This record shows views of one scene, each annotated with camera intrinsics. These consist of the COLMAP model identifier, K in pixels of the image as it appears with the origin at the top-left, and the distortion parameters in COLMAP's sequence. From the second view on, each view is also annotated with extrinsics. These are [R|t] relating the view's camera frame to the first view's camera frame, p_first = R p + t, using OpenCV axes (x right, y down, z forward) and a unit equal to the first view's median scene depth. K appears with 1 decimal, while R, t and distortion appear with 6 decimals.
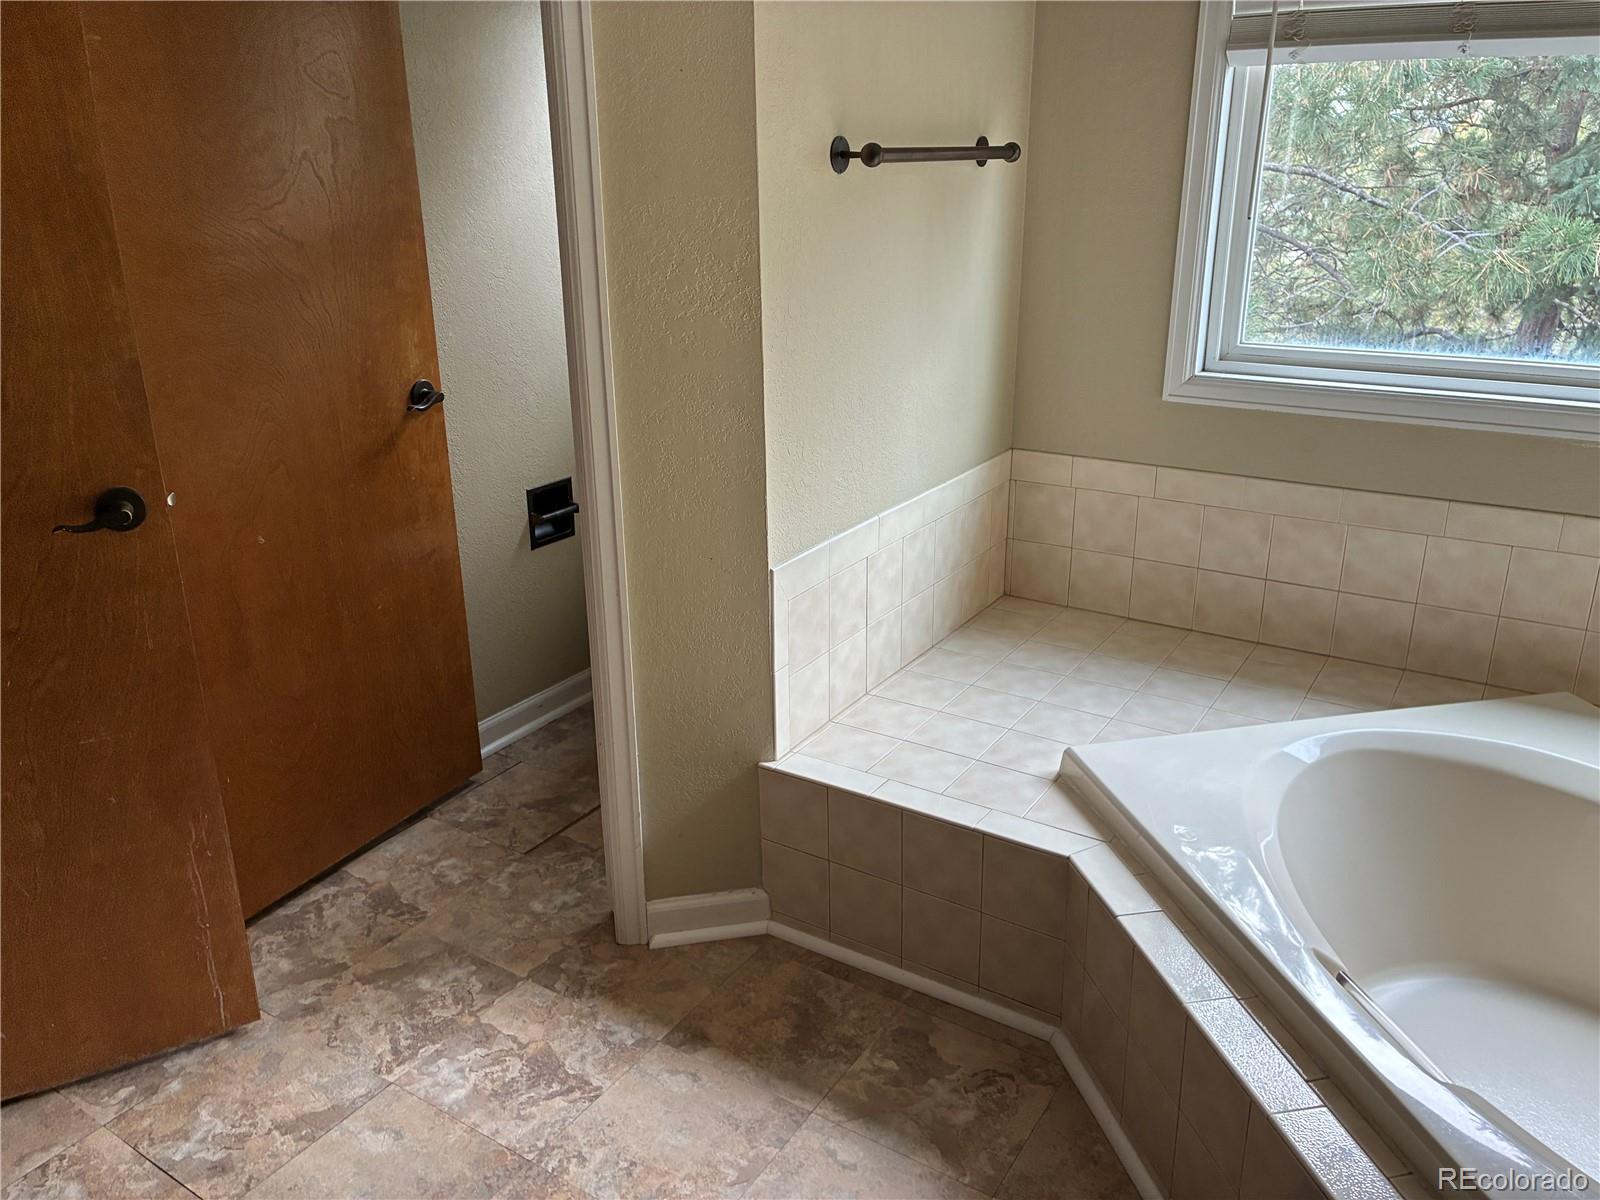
lens RADIAL K [[1239.2, 0, 802.2], [0, 1239.2, 599.0], [0, 0, 1]] dist [0.055999, -0.081793]
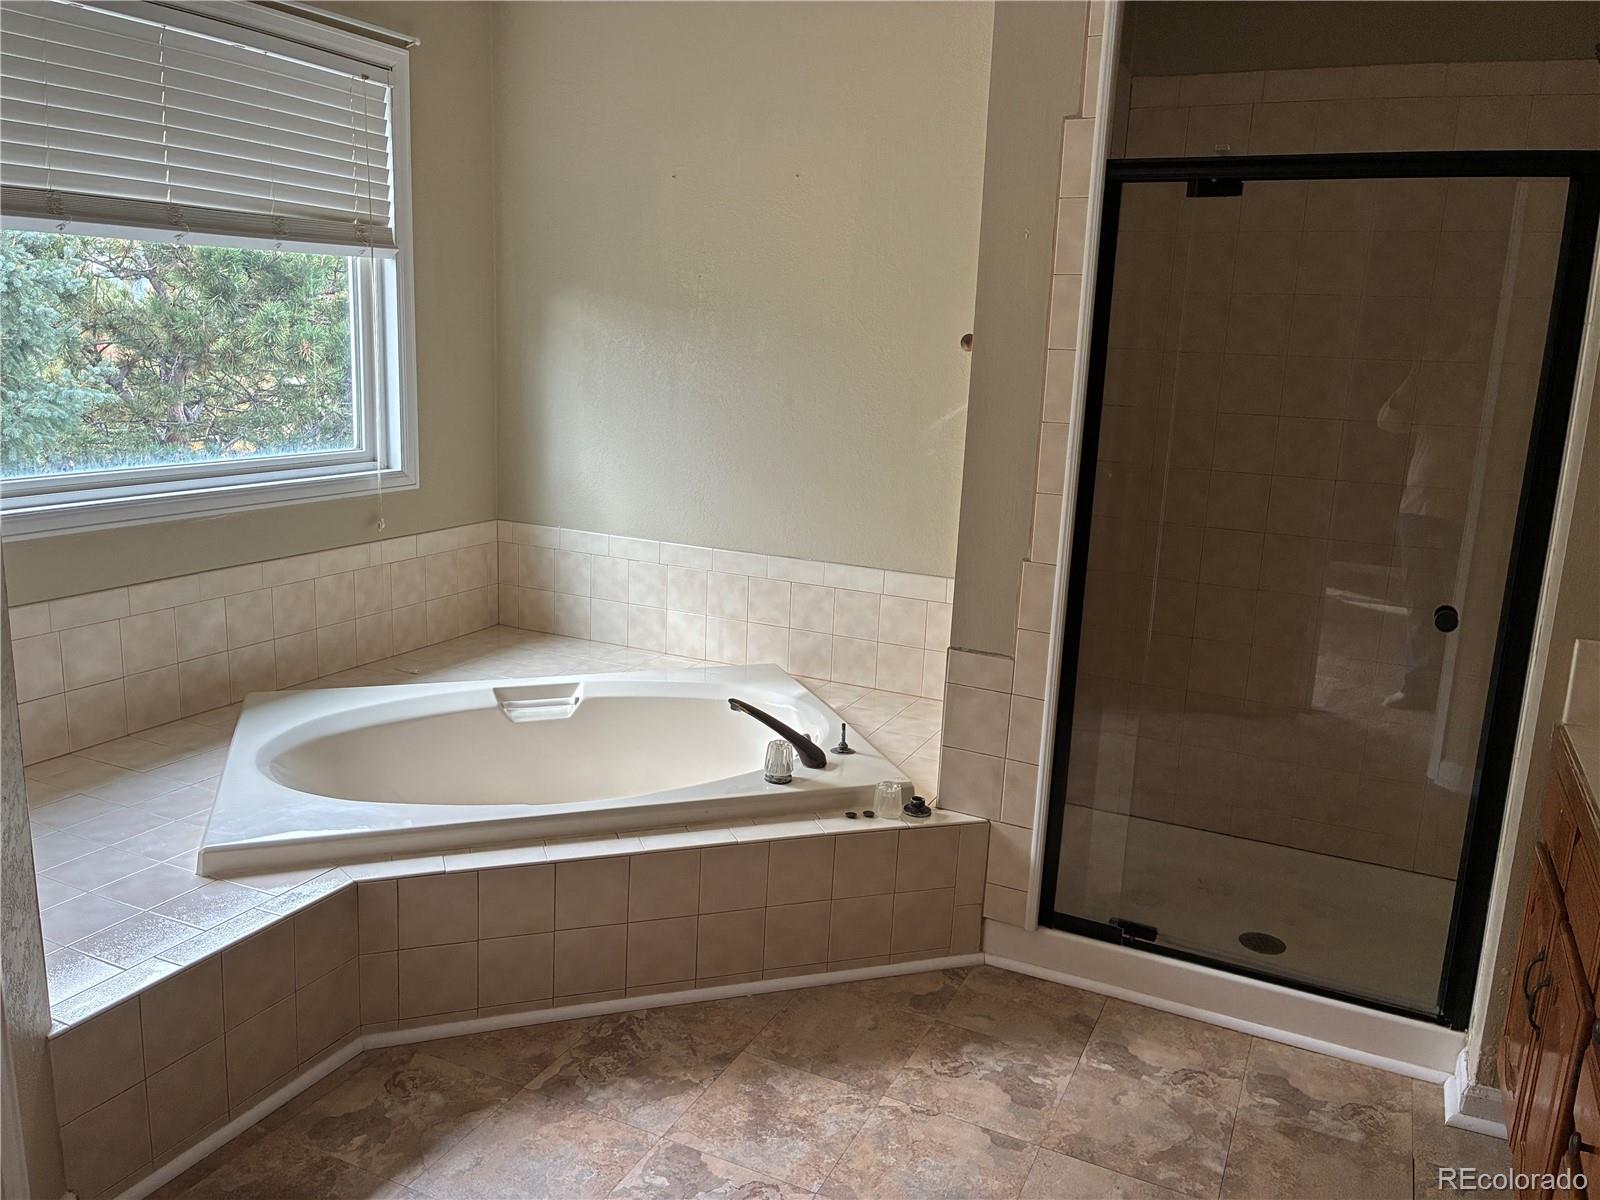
lens RADIAL K [[1239.2, 0, 794.6], [0, 1239.2, 600.7], [0, 0, 1]] dist [0.055999, -0.081793]
pose [[-0.124289, -0.205920, 0.970644, -0.860181], [0.301371, 0.924183, 0.234654, -0.178645], [-0.945372, 0.321688, -0.052807, 0.521600]]
